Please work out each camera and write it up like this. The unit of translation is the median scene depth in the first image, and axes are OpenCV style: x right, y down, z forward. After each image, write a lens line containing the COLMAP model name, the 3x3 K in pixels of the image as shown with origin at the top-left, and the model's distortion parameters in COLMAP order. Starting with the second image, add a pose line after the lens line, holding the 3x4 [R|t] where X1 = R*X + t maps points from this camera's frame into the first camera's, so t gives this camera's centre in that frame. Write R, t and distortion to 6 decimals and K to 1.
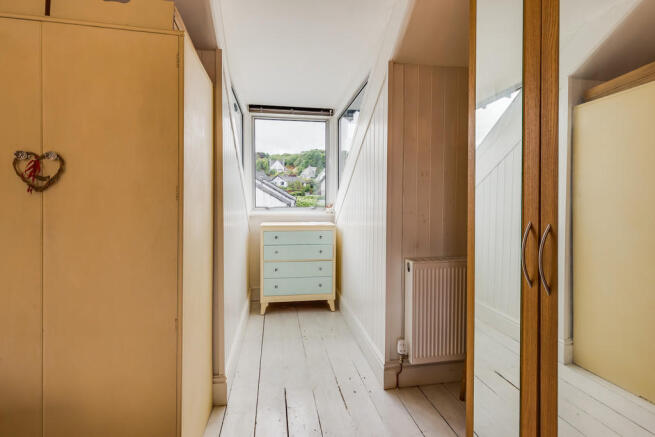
lens RADIAL K [[309.8, 0, 328.4], [0, 309.8, 212.1], [0, 0, 1]] dist [0.000192, 0.000060]
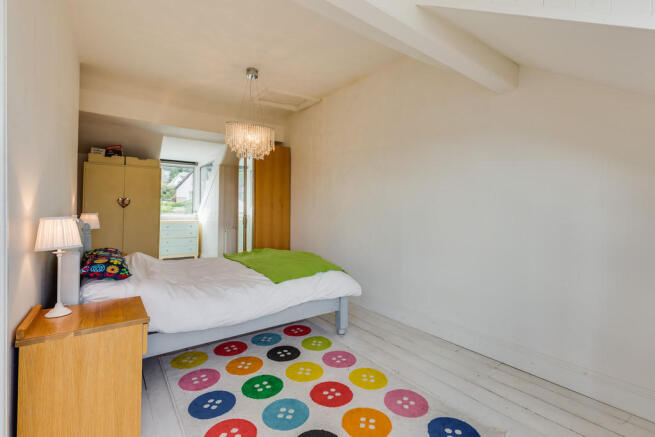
lens RADIAL K [[292.1, 0, 327.5], [0, 292.1, 218.5], [0, 0, 1]] dist [0.000598, 0.000116]
pose [[0.898801, 0.001591, 0.438353, -0.063595], [0.000261, 0.999991, -0.004165, 0.032842], [-0.438356, 0.003858, 0.898793, -1.228747]]
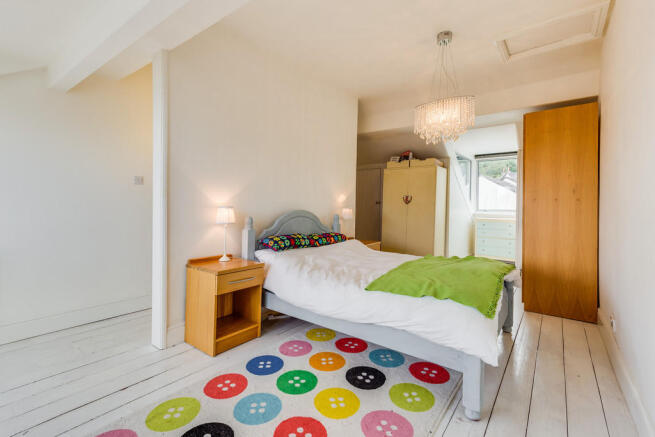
lens RADIAL K [[299.5, 0, 327.8], [0, 299.5, 203.7], [0, 0, 1]] dist [0.001809, 0.000176]
pose [[0.672426, 0.008377, -0.740117, 0.562673], [-0.038136, 0.999000, -0.023340, 0.029255], [0.739182, 0.043920, 0.672073, -1.005888]]
